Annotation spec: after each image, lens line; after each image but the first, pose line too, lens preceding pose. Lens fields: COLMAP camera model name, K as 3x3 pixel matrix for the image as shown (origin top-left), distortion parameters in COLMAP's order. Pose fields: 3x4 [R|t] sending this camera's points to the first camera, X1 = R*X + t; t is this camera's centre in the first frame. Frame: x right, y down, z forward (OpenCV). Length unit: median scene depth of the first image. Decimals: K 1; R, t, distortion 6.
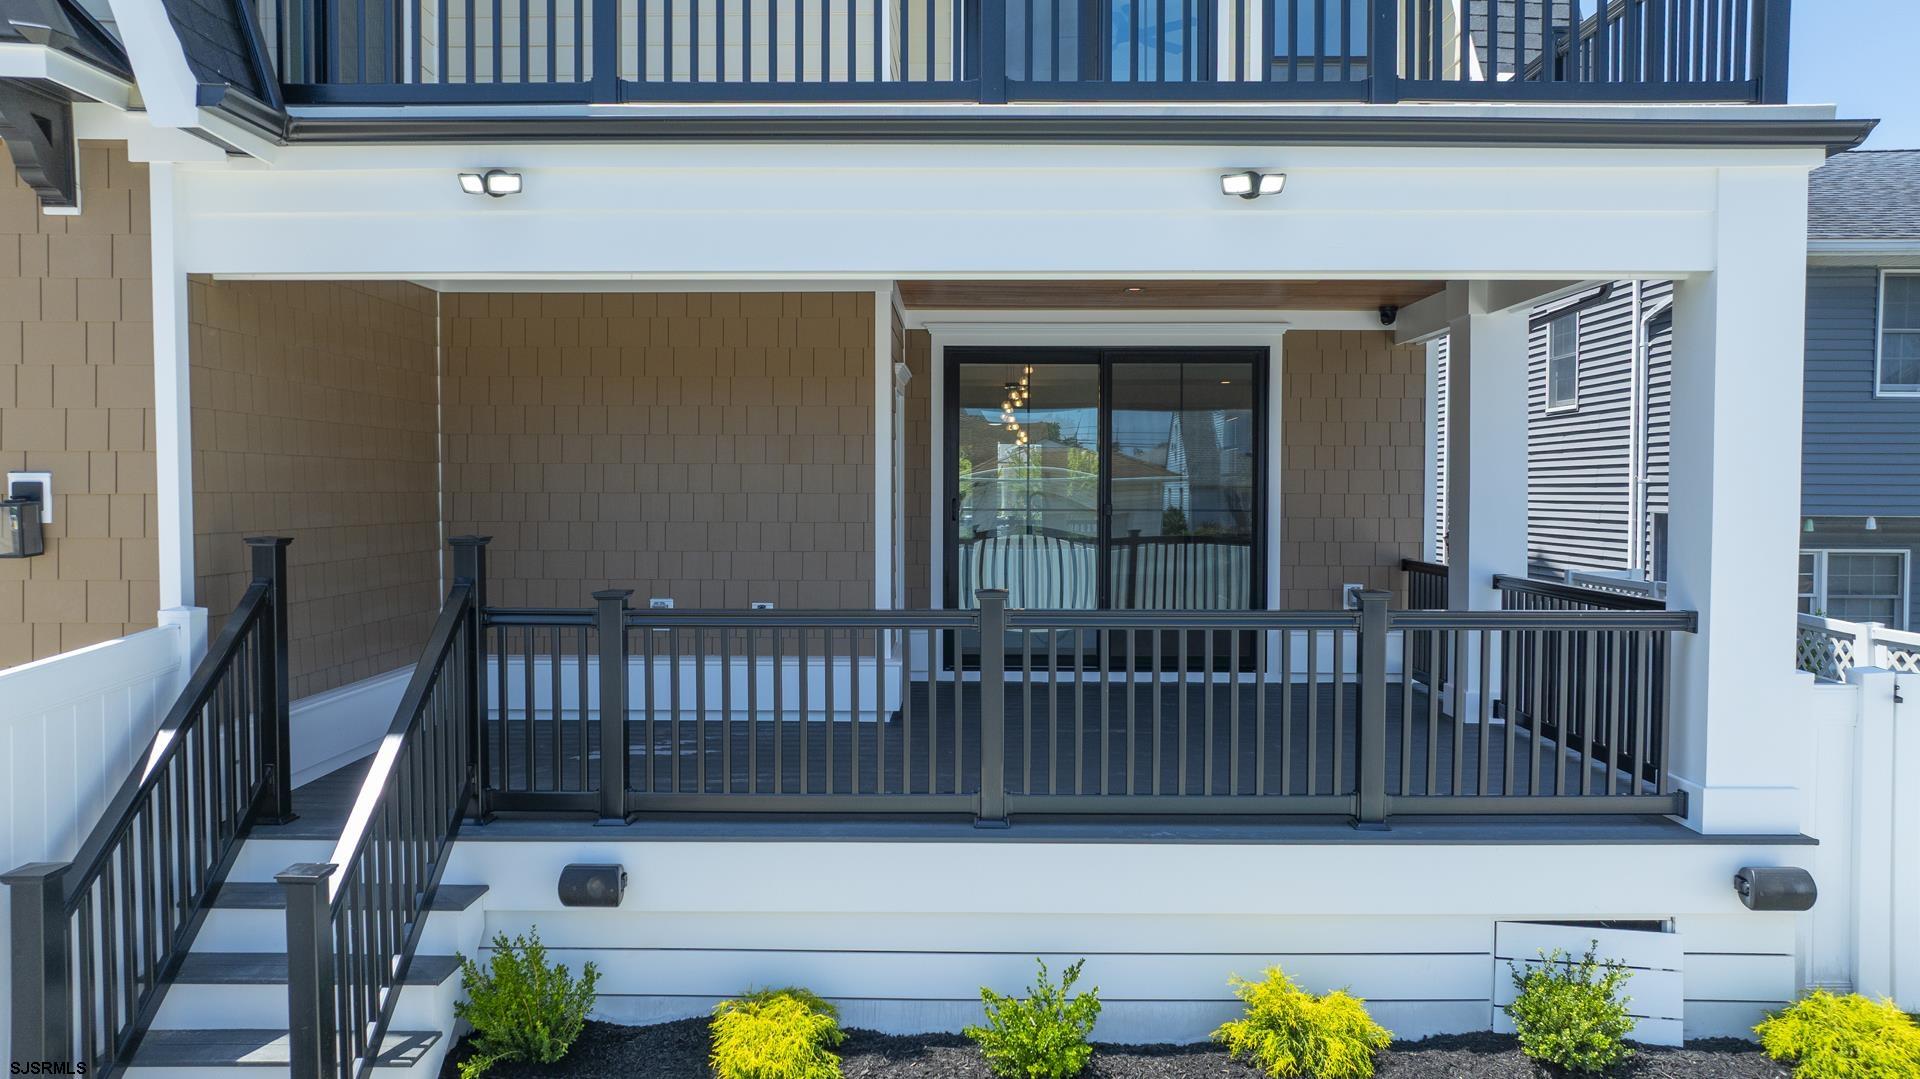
lens RADIAL K [[1346.4, 0, 960.0], [0, 1346.4, 539.5], [0, 0, 1]] dist [-0.001691, 0.002445]
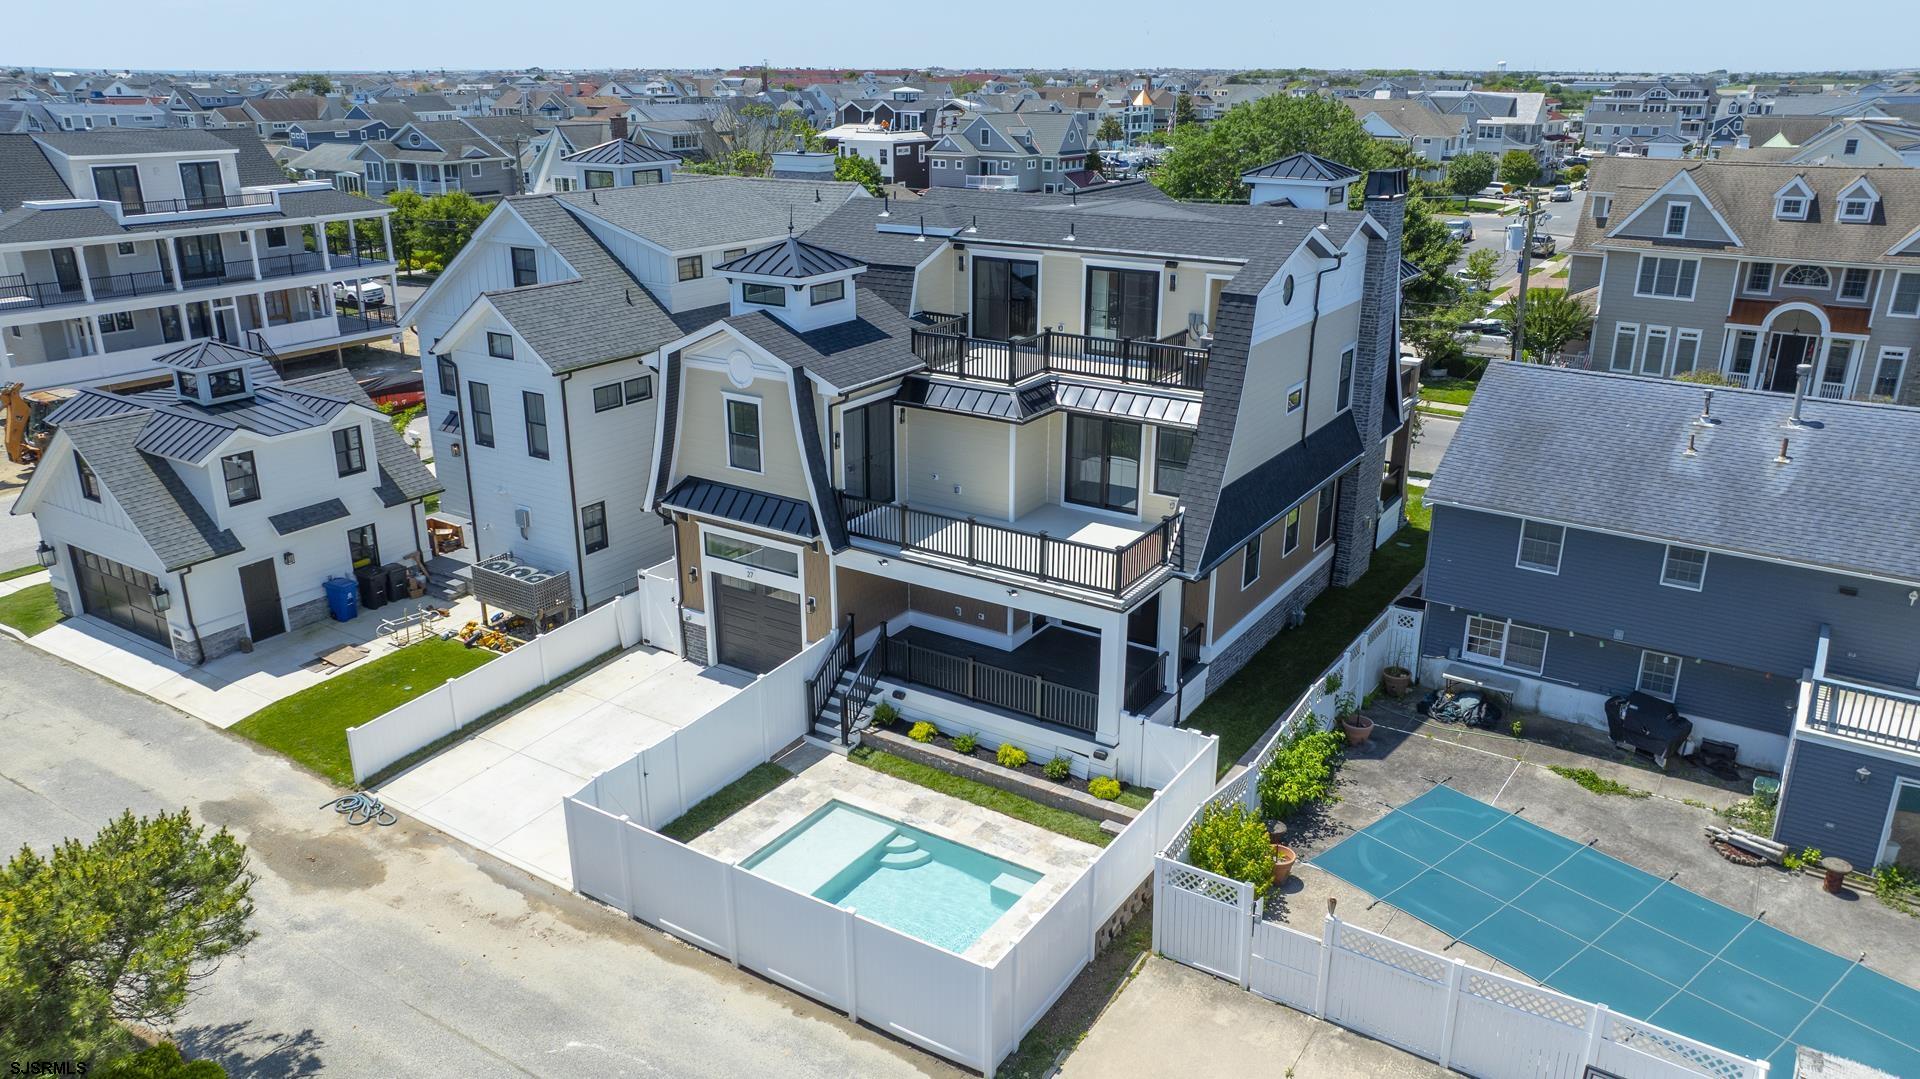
lens RADIAL K [[1346.4, 0, 960.0], [0, 1346.4, 539.5], [0, 0, 1]] dist [-0.021357, 0.005537]
pose [[0.843486, 0.177127, -0.507107, 2.429849], [-0.018569, 0.953118, 0.302028, -1.869418], [0.536830, -0.245340, 0.807231, -2.884834]]
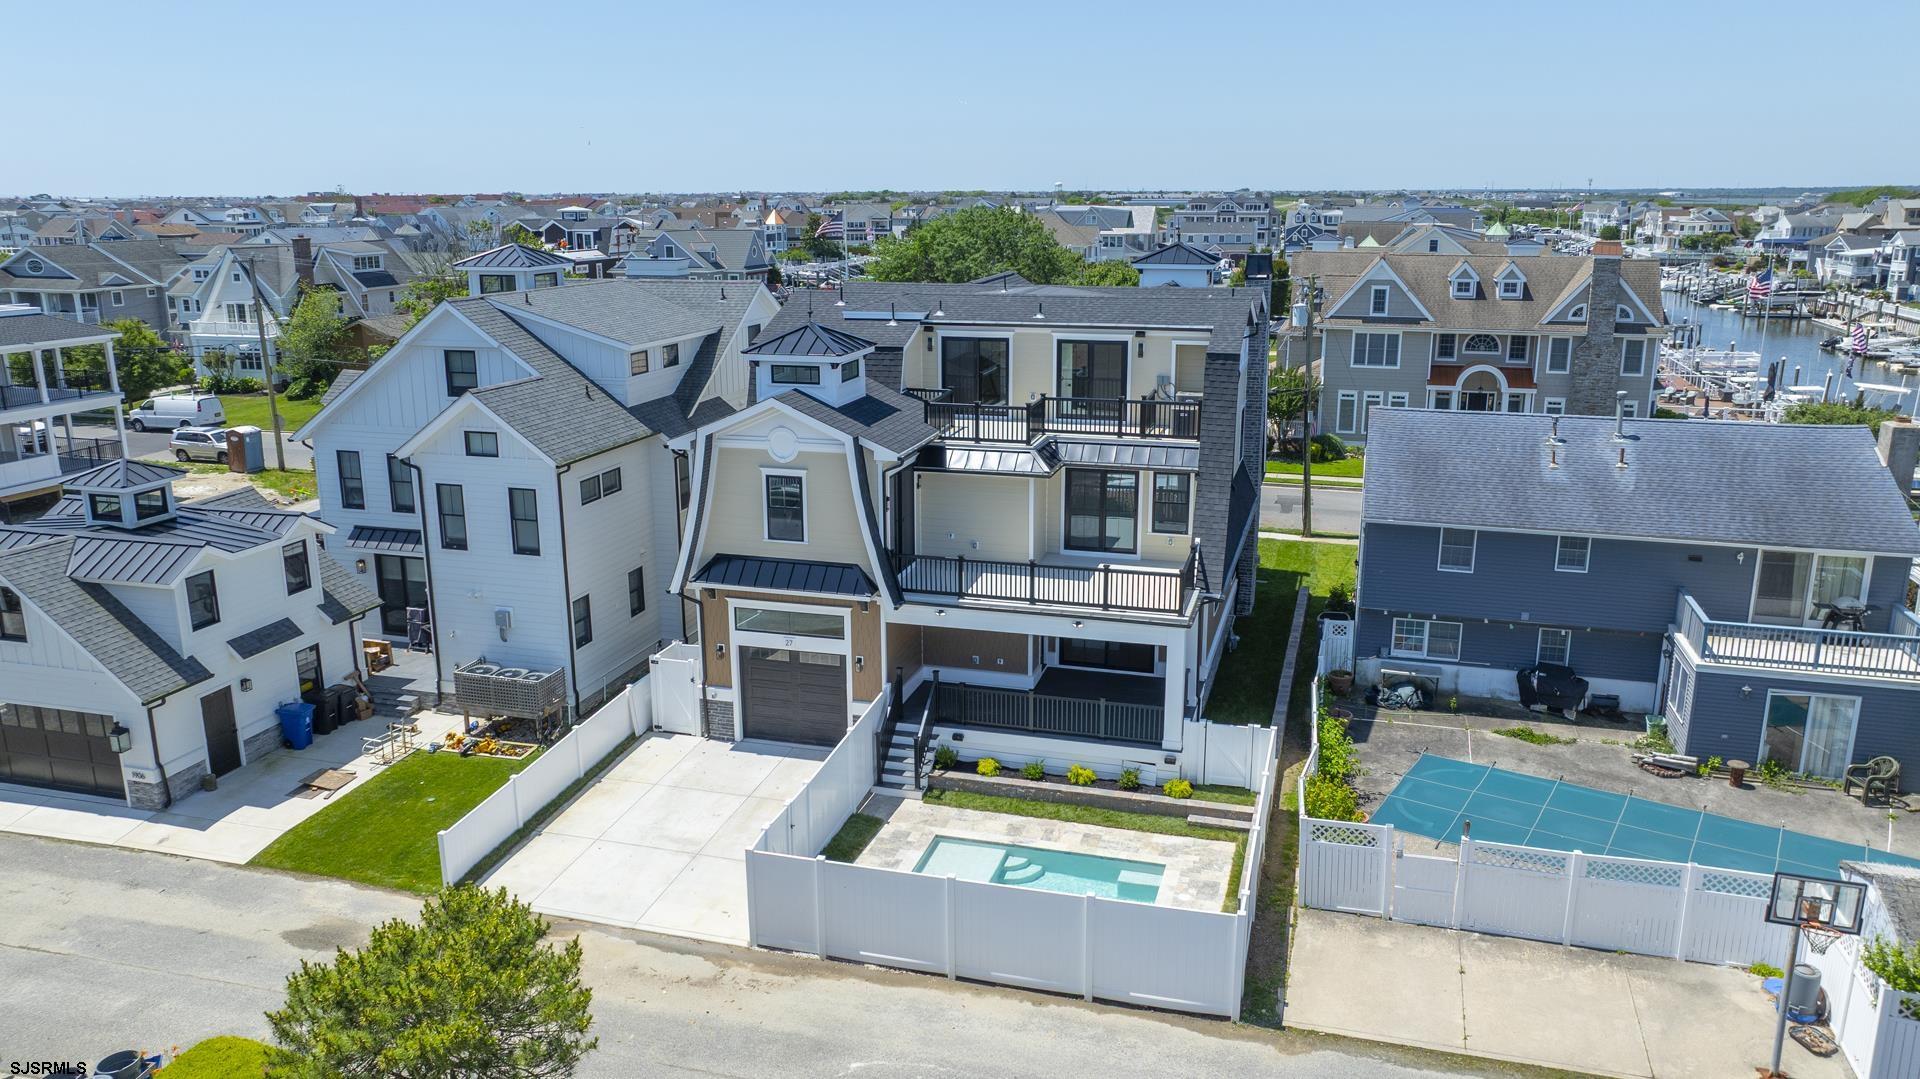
lens RADIAL K [[1370.0, 0, 960.0], [0, 1370.0, 539.5], [0, 0, 1]] dist [-0.019968, -0.000539]
pose [[0.963381, 0.060649, -0.261187, 1.149555], [-0.003693, 0.976992, 0.213242, -1.726855], [0.268111, -0.204469, 0.941440, -4.104133]]
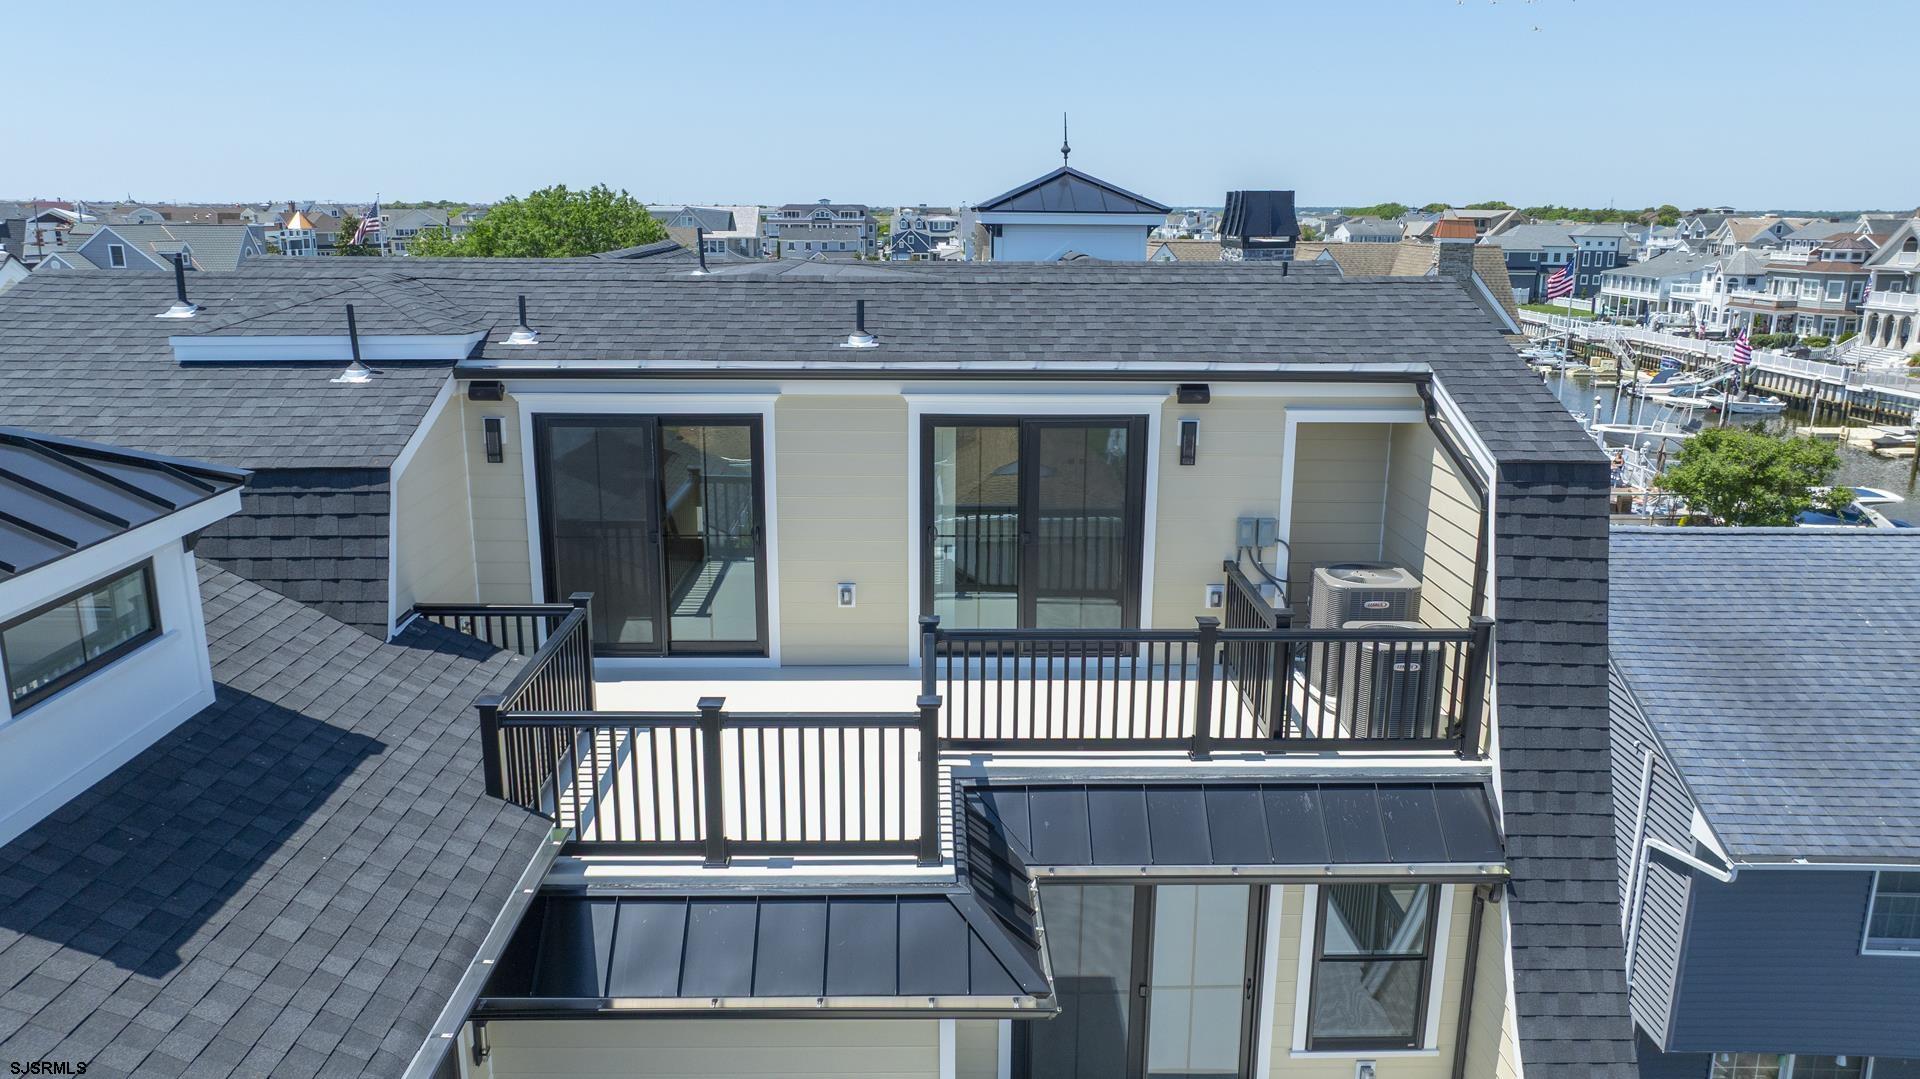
lens RADIAL K [[1354.1, 0, 960.0], [0, 1354.1, 539.5], [0, 0, 1]] dist [-0.039813, 0.044882]
pose [[0.999488, -0.002757, 0.031883, -0.118532], [-0.003832, 0.978801, 0.204779, -1.509131], [-0.031772, -0.204796, 0.978289, 0.167968]]
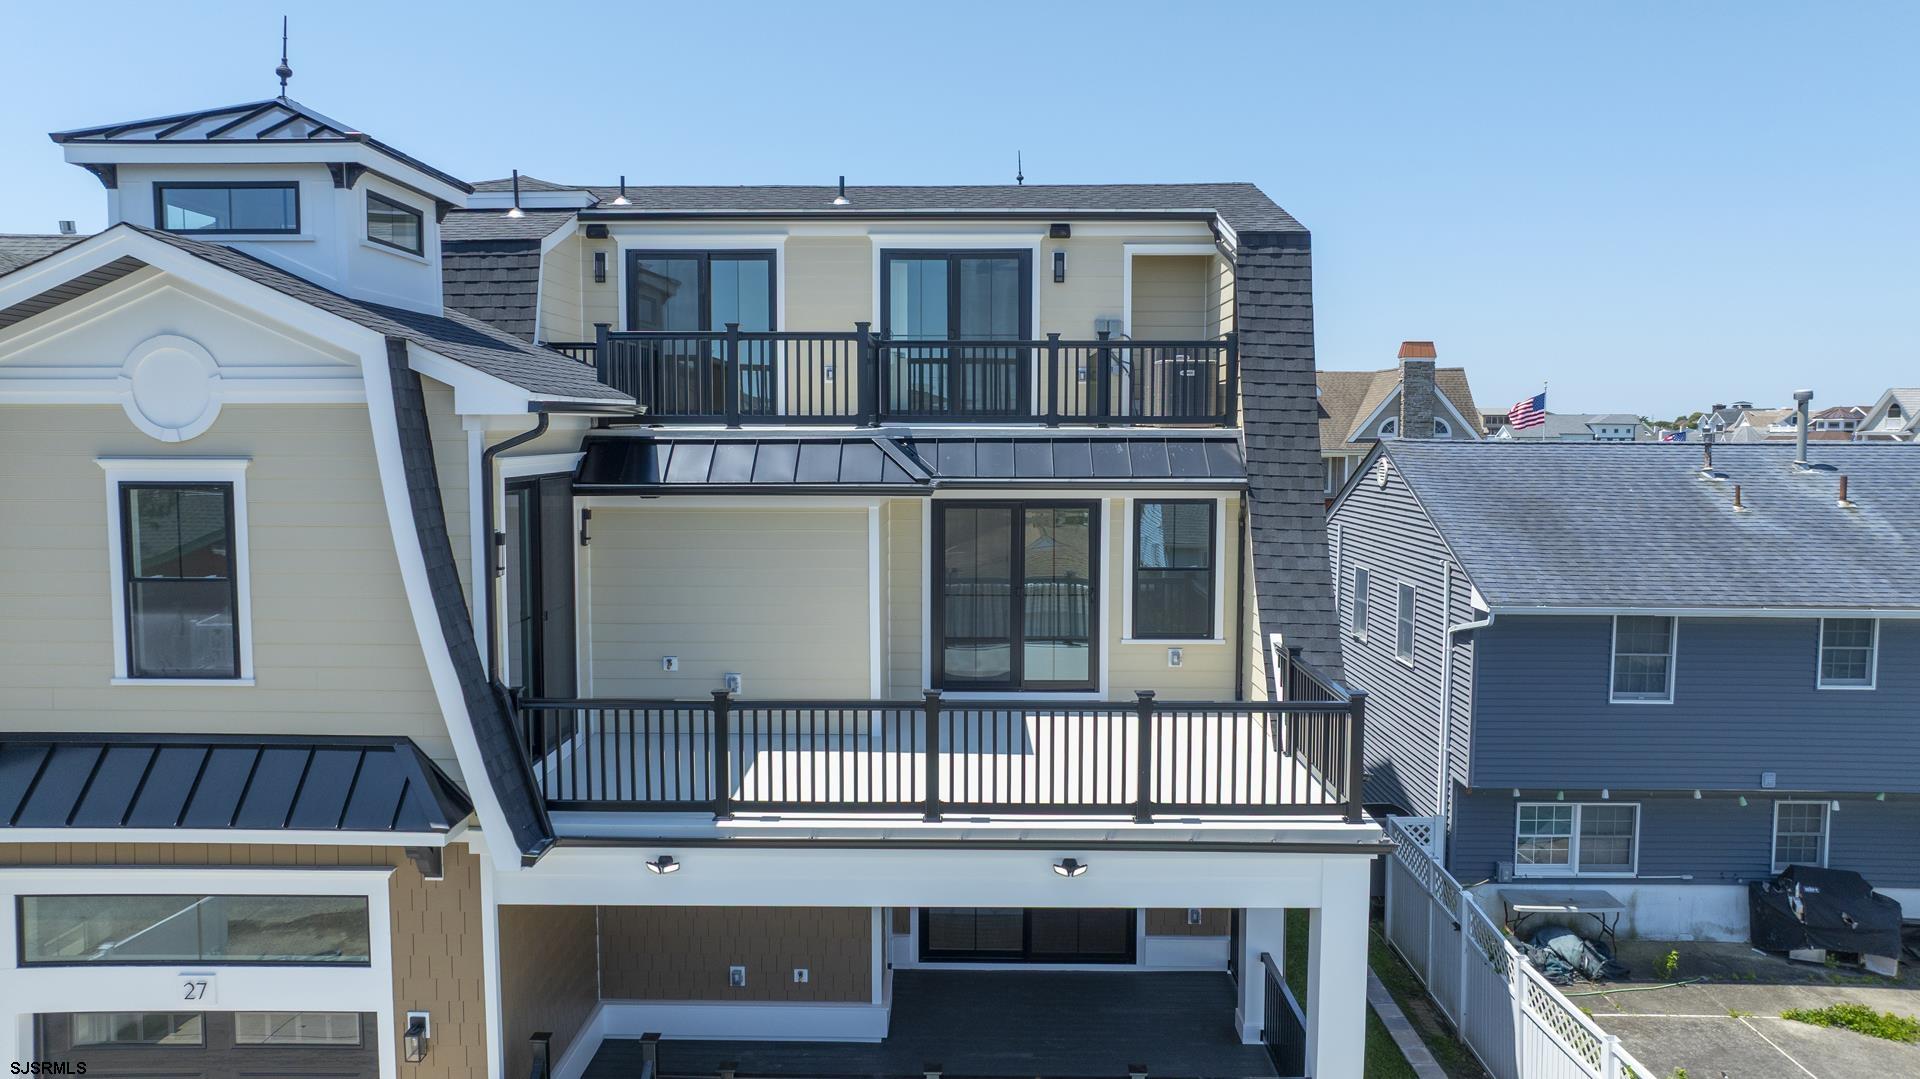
lens RADIAL K [[1346.4, 0, 960.0], [0, 1346.4, 539.5], [0, 0, 1]] dist [-0.021357, 0.005537]
pose [[0.999989, -0.000371, -0.004575, 0.071657], [0.000583, 0.998916, 0.046554, -0.798517], [0.004552, -0.046556, 0.998905, -0.832069]]
